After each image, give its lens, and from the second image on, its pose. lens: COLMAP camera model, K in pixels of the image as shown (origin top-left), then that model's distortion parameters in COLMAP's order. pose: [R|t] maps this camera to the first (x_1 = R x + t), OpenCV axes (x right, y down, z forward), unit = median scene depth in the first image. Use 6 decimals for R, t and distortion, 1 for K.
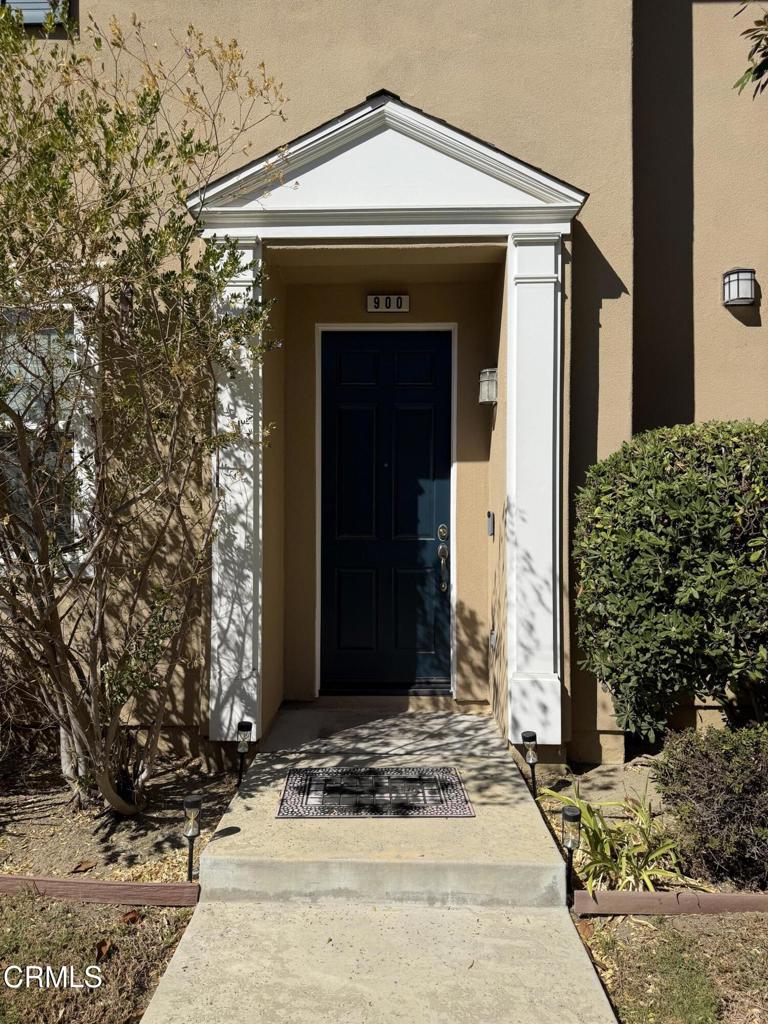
lens RADIAL K [[715.7, 0, 384.0], [0, 715.7, 512.0], [0, 0, 1]] dist [0.139978, -0.172405]
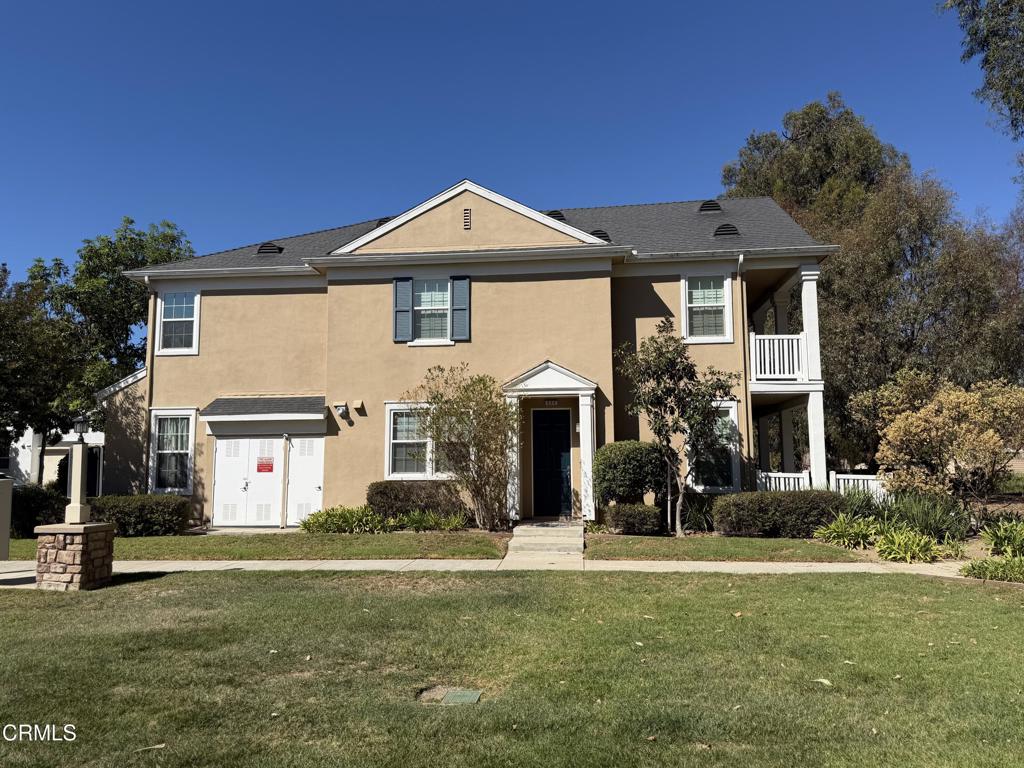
lens RADIAL K [[715.7, 0, 512.0], [0, 715.7, 384.0], [0, 0, 1]] dist [0.139978, -0.172405]
pose [[0.996039, -0.017485, -0.087180, 0.142651], [0.007271, 0.993208, -0.116122, 0.029917], [0.088619, 0.115029, 0.989401, -2.938742]]
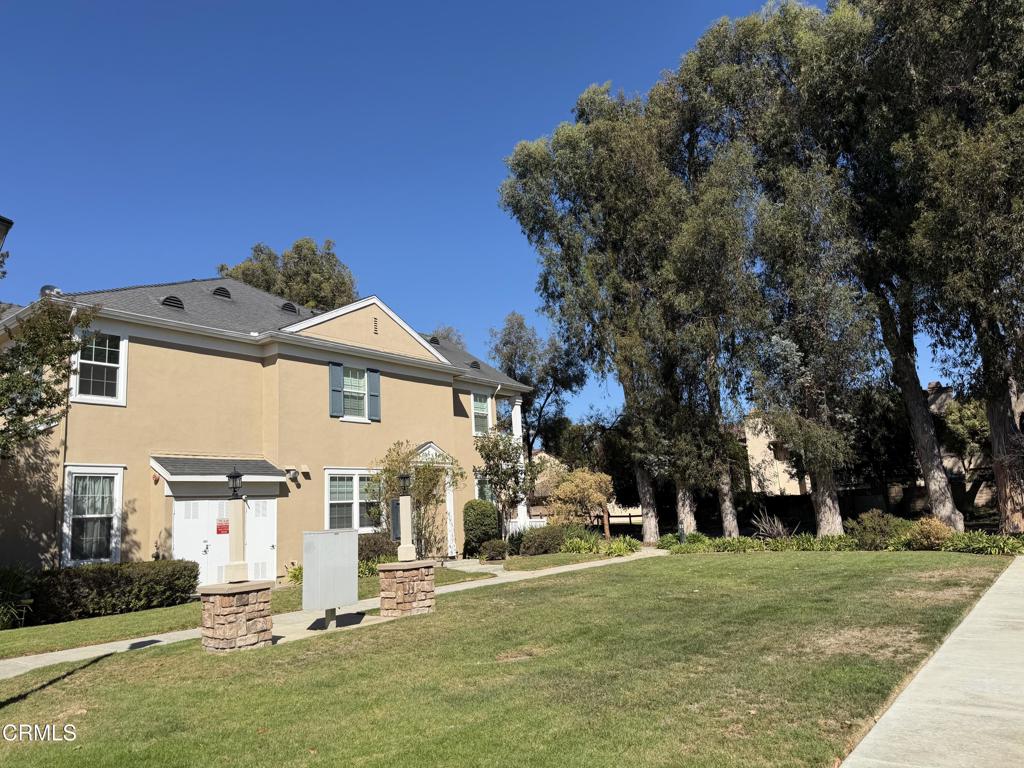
lens RADIAL K [[715.7, 0, 512.0], [0, 715.7, 384.0], [0, 0, 1]] dist [0.139978, -0.172405]
pose [[0.593950, 0.116519, 0.796019, -4.050810], [0.052302, 0.981770, -0.182733, 0.046819], [-0.802800, 0.150168, 0.577029, -2.766396]]
